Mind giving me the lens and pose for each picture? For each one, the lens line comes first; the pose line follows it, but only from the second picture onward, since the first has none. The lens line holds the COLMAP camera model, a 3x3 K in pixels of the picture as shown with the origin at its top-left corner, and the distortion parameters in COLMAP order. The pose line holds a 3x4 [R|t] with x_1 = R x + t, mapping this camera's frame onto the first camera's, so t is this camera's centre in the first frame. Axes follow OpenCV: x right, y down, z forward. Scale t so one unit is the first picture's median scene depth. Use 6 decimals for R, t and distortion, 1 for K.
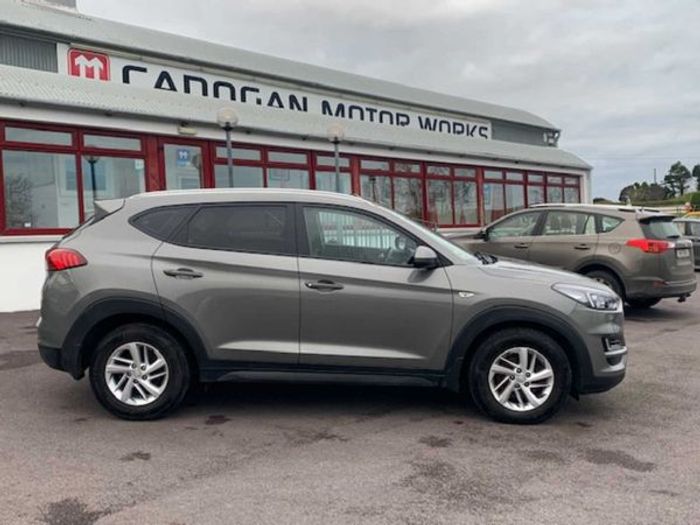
lens RADIAL K [[693.9, 0, 350.0], [0, 693.9, 262.5], [0, 0, 1]] dist [0.063803, -0.000577]
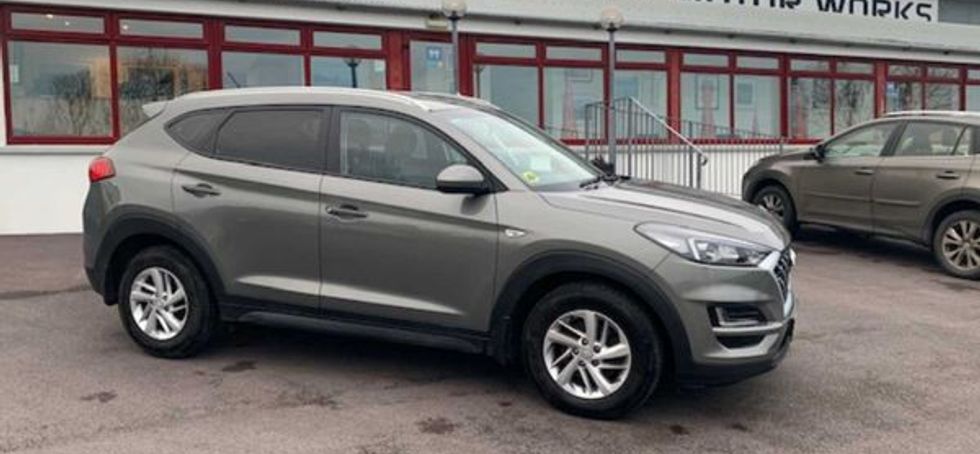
lens RADIAL K [[828.1, 0, 490.0], [0, 828.1, 227.0], [0, 0, 1]] dist [0.055071, -0.005297]
pose [[0.937024, 0.049030, -0.345806, 0.434489], [-0.031622, 0.997941, 0.055806, -0.006880], [0.347830, -0.041357, 0.936645, 0.174553]]
